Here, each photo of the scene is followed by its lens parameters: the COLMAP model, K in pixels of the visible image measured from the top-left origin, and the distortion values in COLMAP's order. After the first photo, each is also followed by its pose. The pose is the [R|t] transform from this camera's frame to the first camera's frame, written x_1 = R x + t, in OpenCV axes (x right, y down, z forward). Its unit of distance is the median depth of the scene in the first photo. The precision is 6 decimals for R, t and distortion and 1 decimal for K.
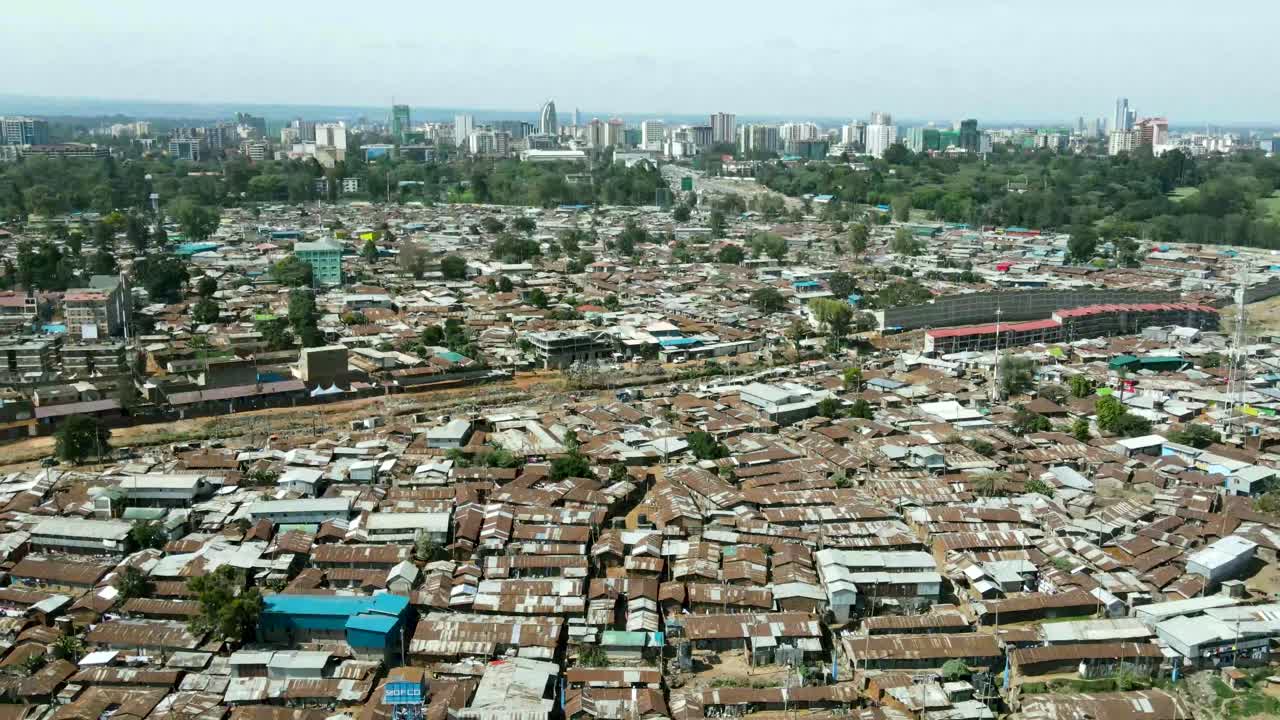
lens RADIAL K [[1252.8, 0, 640.0], [0, 1252.8, 360.0], [0, 0, 1]] dist [-0.009024, 0.070129]
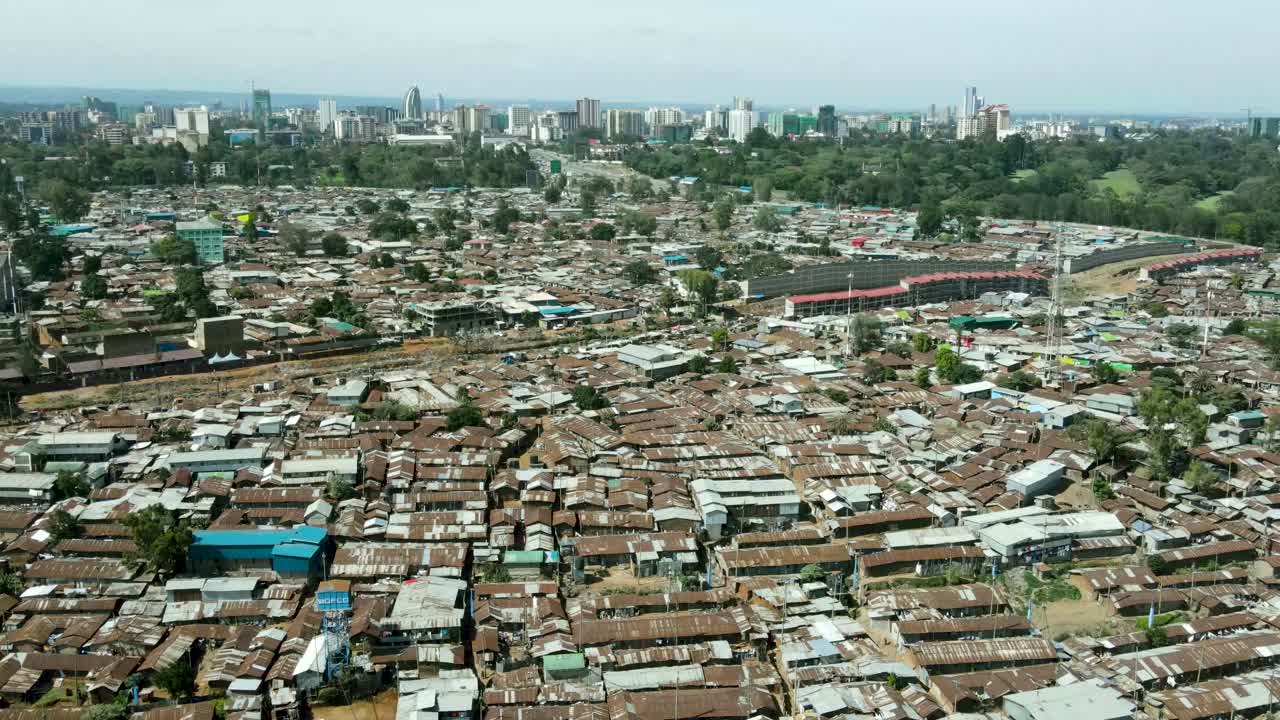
lens RADIAL K [[1256.8, 0, 640.0], [0, 1256.8, 360.0], [0, 0, 1]] dist [-0.048541, 0.156942]
pose [[0.994325, -0.018570, 0.104751, -0.013762], [0.017502, 0.999785, 0.011112, 0.019892], [-0.104935, -0.009216, 0.994436, -0.076087]]
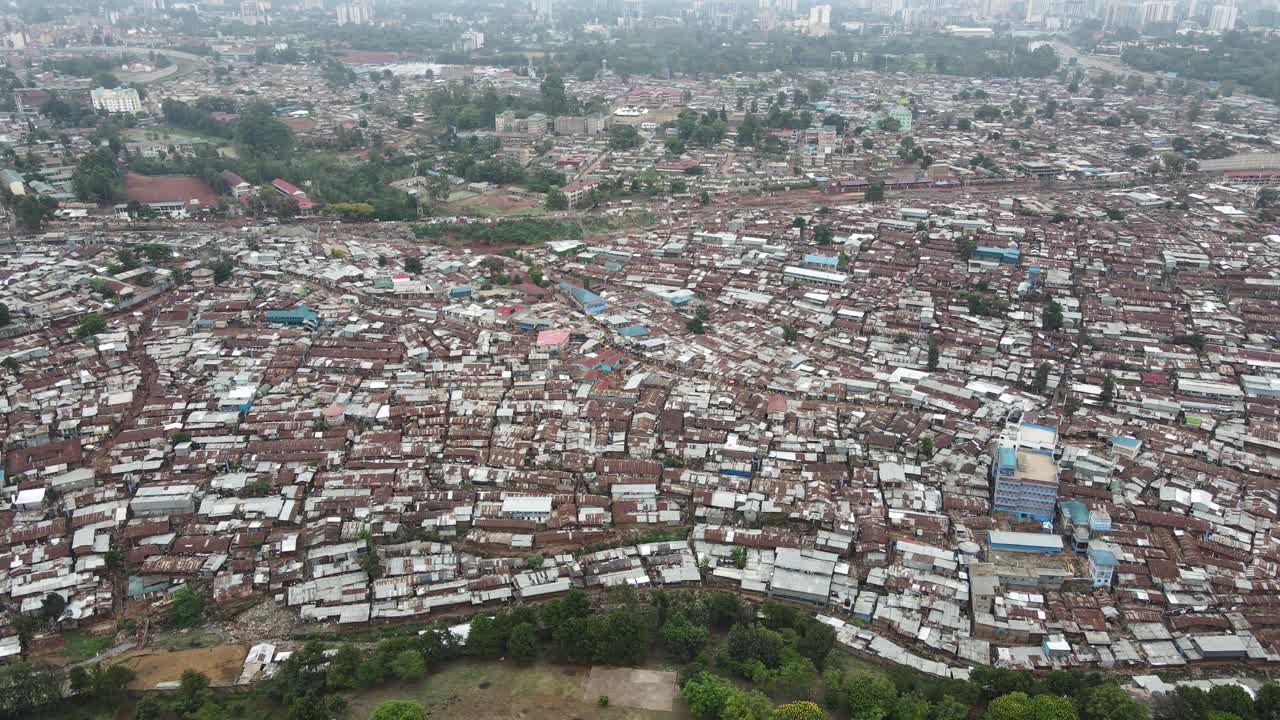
lens RADIAL K [[937.6, 0, 640.0], [0, 937.6, 360.0], [0, 0, 1]] dist [0.000846, 0.025757]
pose [[0.944333, 0.128570, -0.302830, -0.203270], [-0.063117, 0.974179, 0.216777, 0.001663], [0.322881, -0.185596, 0.928063, -0.958560]]
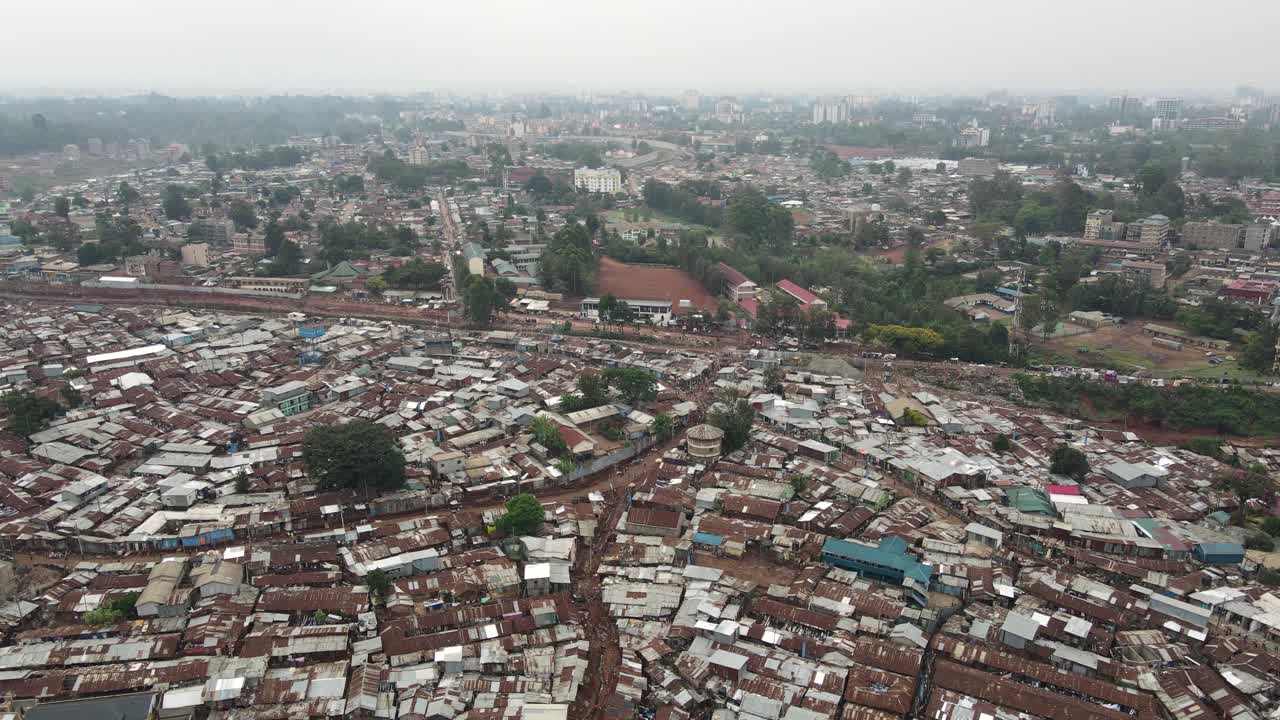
lens RADIAL K [[937.6, 0, 640.0], [0, 937.6, 360.0], [0, 0, 1]] dist [0.000846, 0.025757]
pose [[0.715649, 0.192969, -0.671274, -0.706356], [-0.130716, 0.981100, 0.142677, 0.047160], [0.686119, -0.014360, 0.727348, -0.522385]]
